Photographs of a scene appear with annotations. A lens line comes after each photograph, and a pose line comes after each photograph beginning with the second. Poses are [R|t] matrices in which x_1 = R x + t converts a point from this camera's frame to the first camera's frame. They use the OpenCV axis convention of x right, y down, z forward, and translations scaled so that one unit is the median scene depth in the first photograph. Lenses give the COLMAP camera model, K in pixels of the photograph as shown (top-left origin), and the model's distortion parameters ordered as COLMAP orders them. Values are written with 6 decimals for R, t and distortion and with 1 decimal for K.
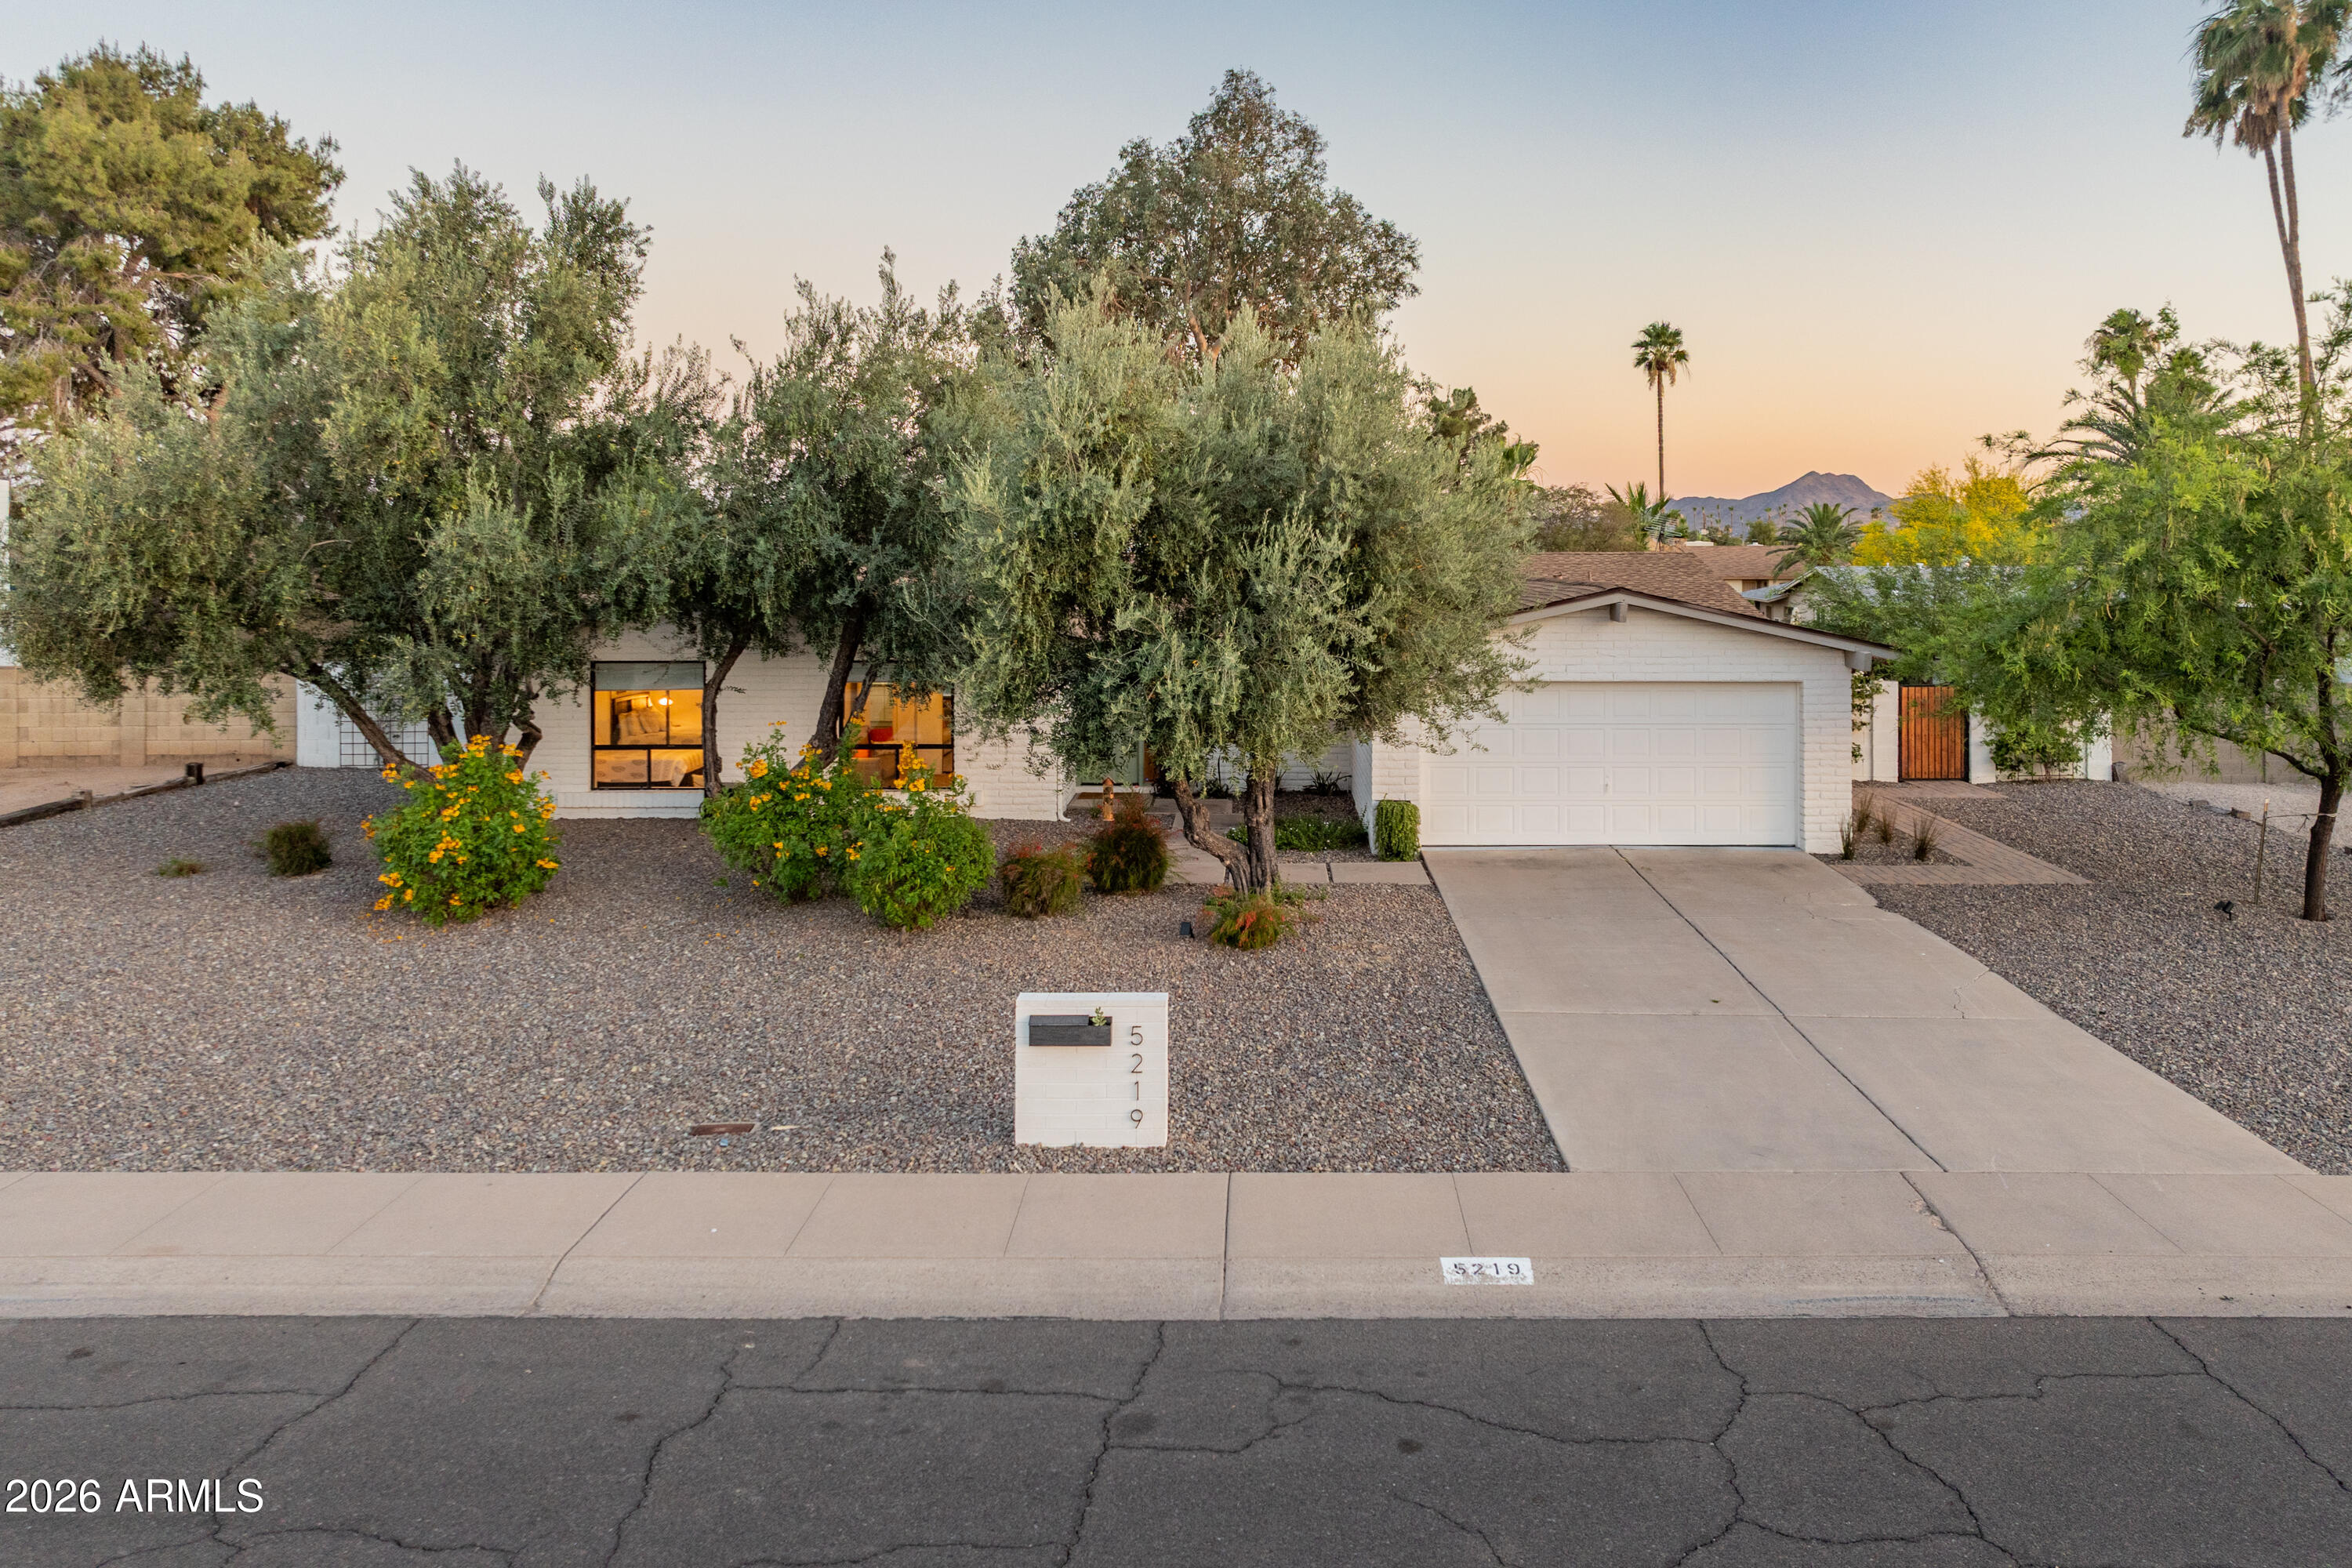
lens RADIAL K [[1692.8, 0, 1302.5], [0, 1692.8, 518.7], [0, 0, 1]] dist [-0.006264, -0.001345]
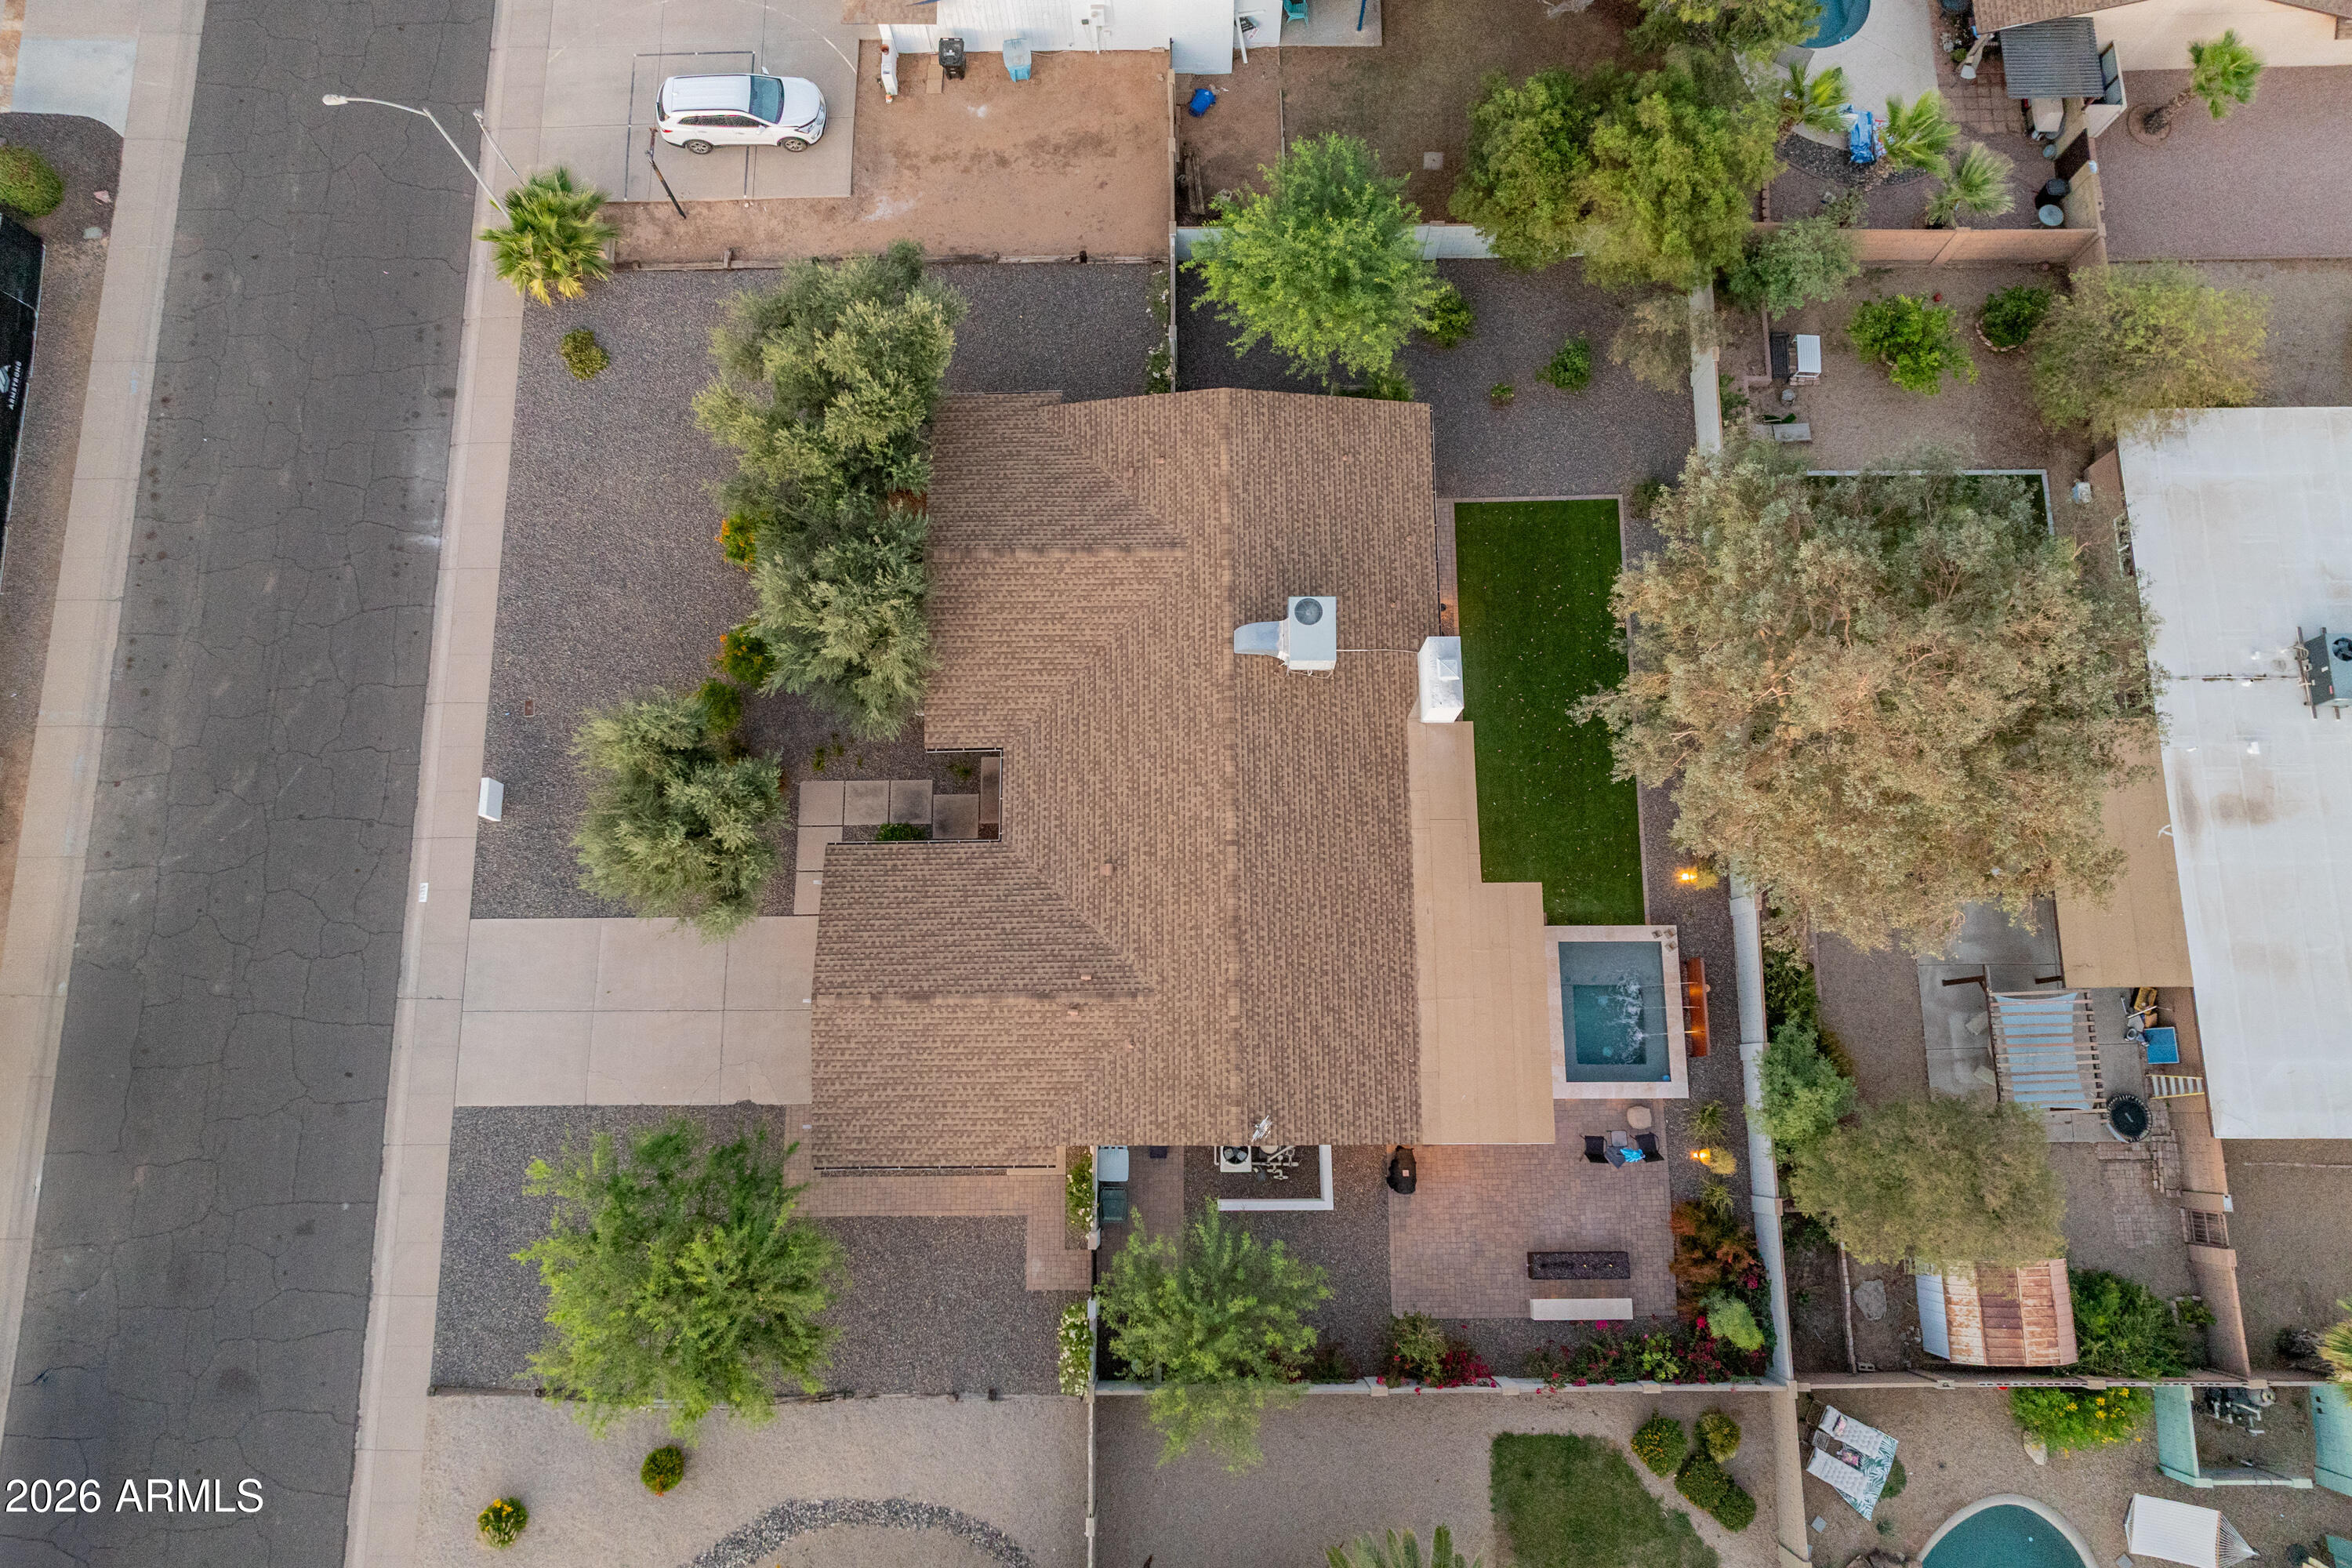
lens RADIAL K [[1635.5, 0, 1179.3], [0, 1635.5, 743.5], [0, 0, 1]] dist [-0.003293, -0.002197]
pose [[-0.017161, 0.976438, -0.215115, 0.526905], [0.031535, 0.215568, 0.975980, -3.282375], [0.999355, 0.009965, -0.034491, 2.647568]]
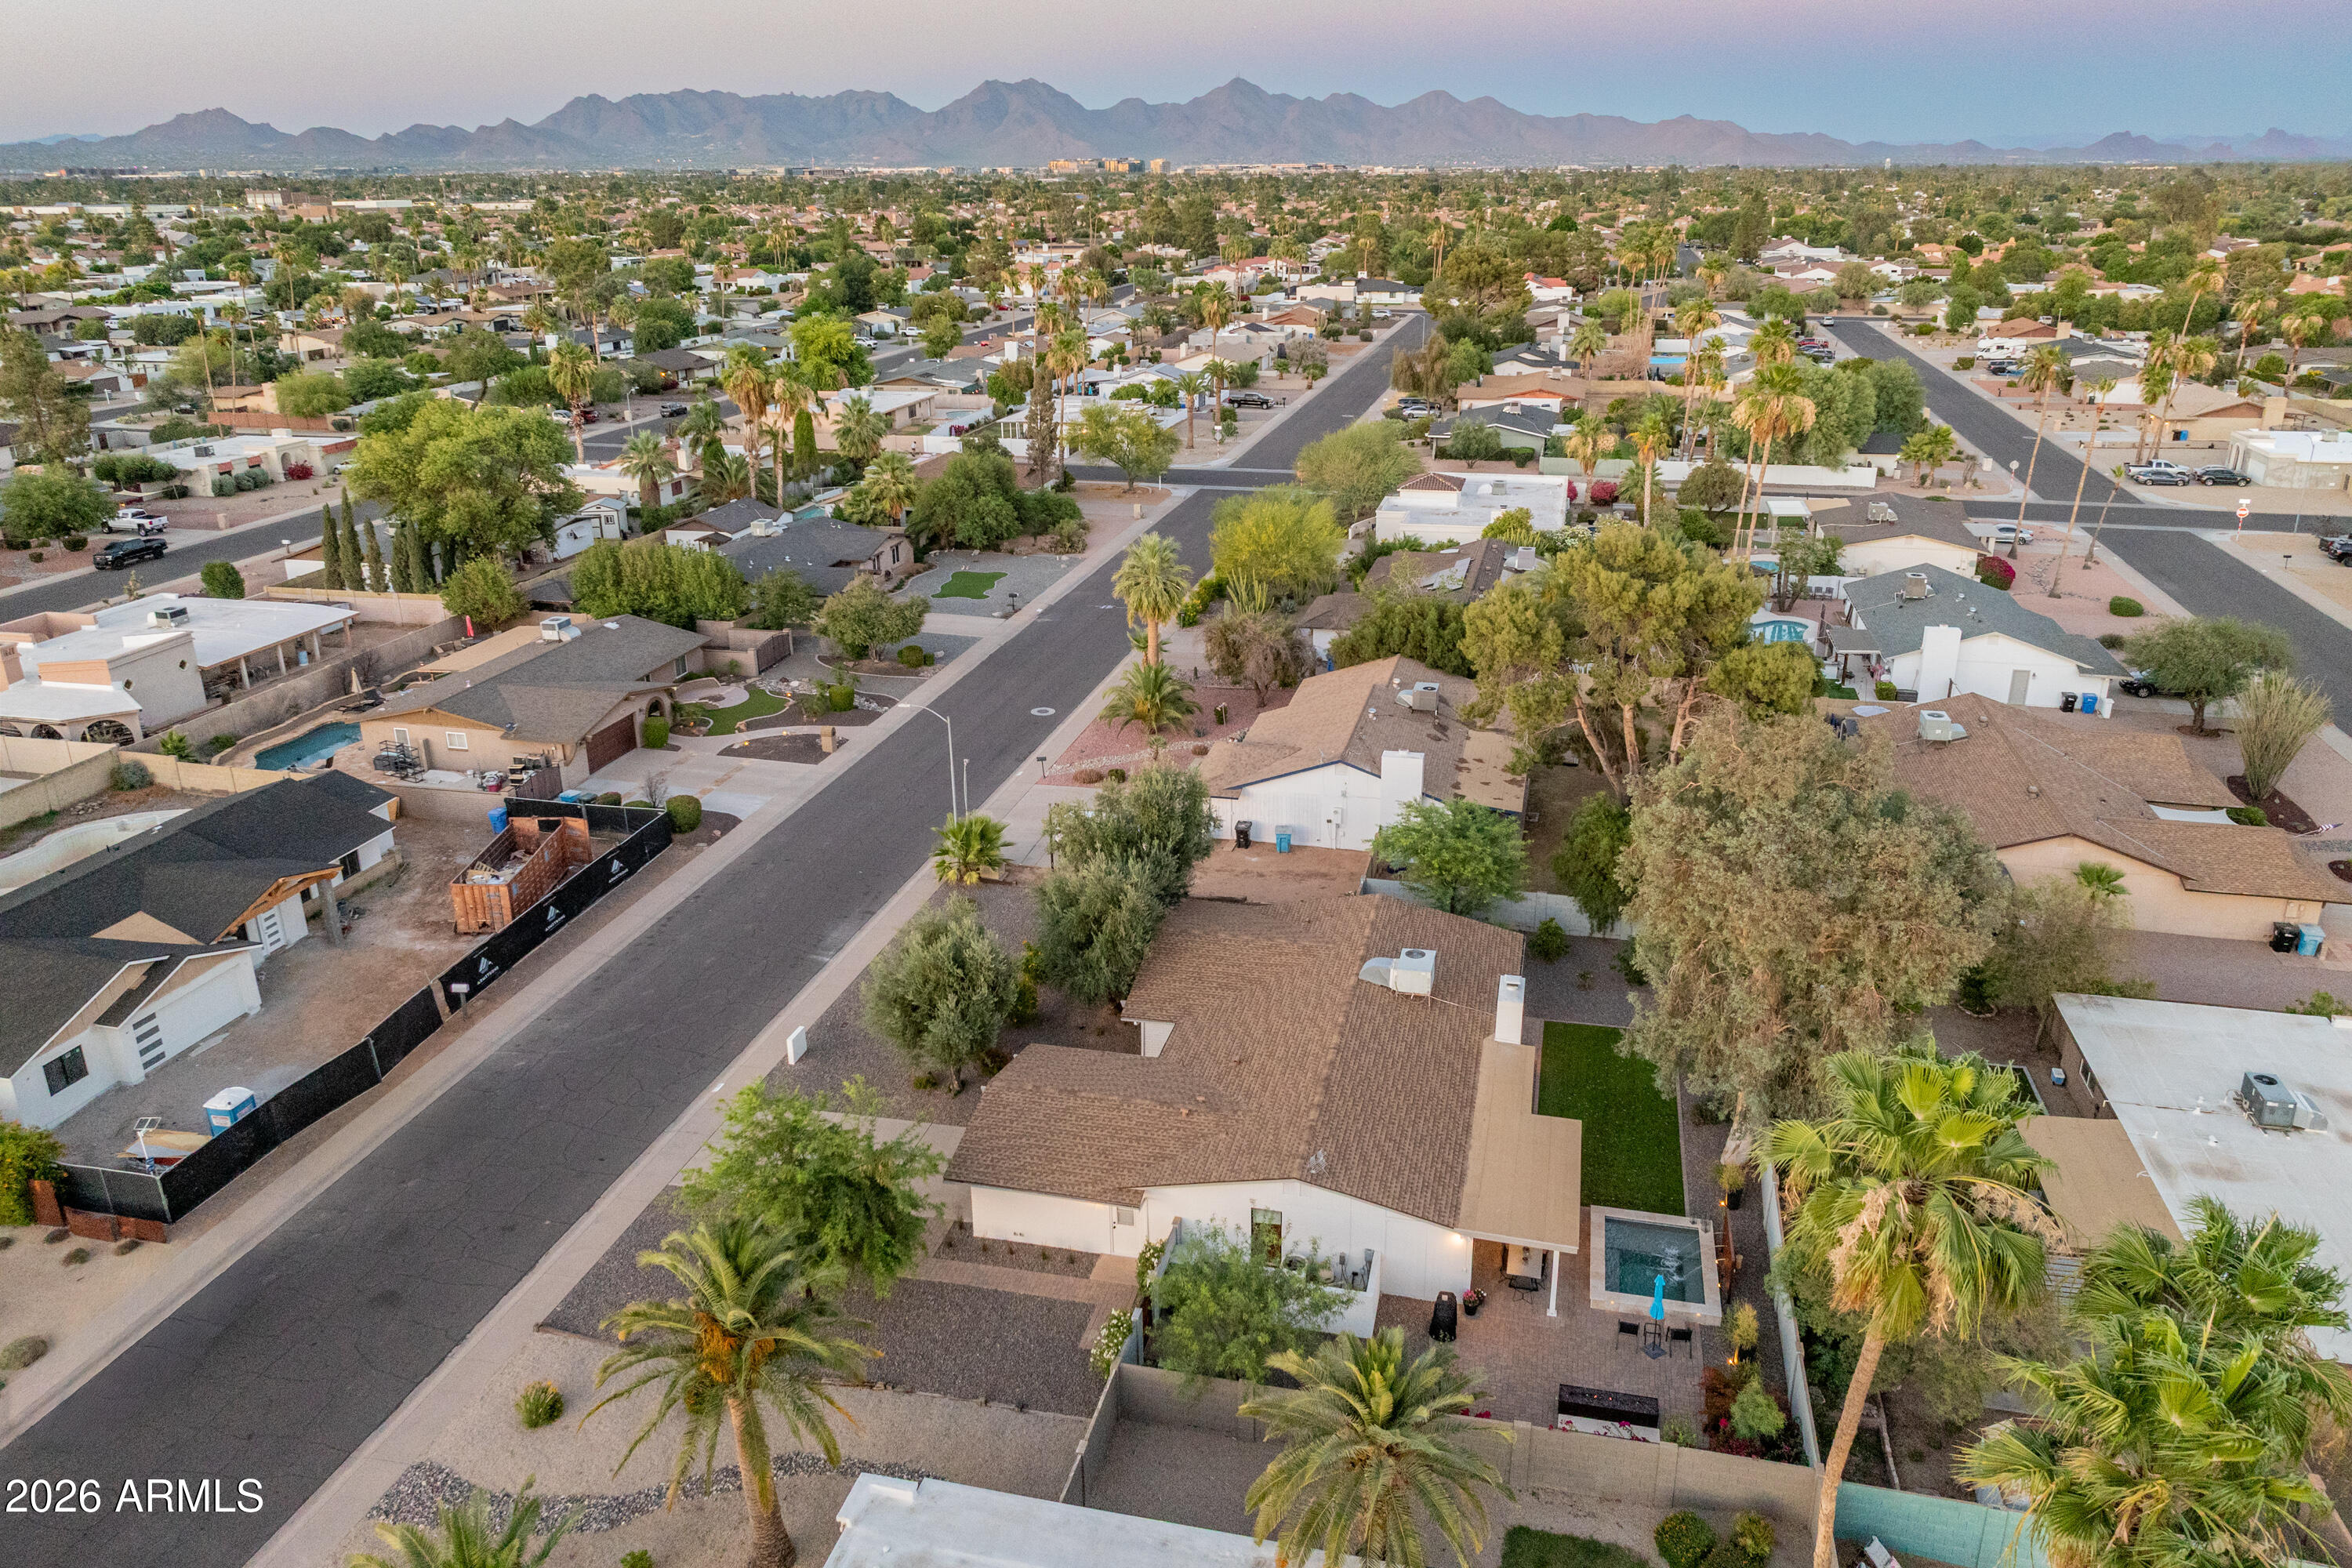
lens RADIAL K [[1635.5, 0, 1179.3], [0, 1635.5, 743.5], [0, 0, 1]] dist [-0.003293, -0.002197]
pose [[-0.260379, 0.317494, -0.911811, 3.833826], [0.032406, 0.946728, 0.320398, -2.127134], [0.964963, 0.053876, -0.256797, 3.321936]]
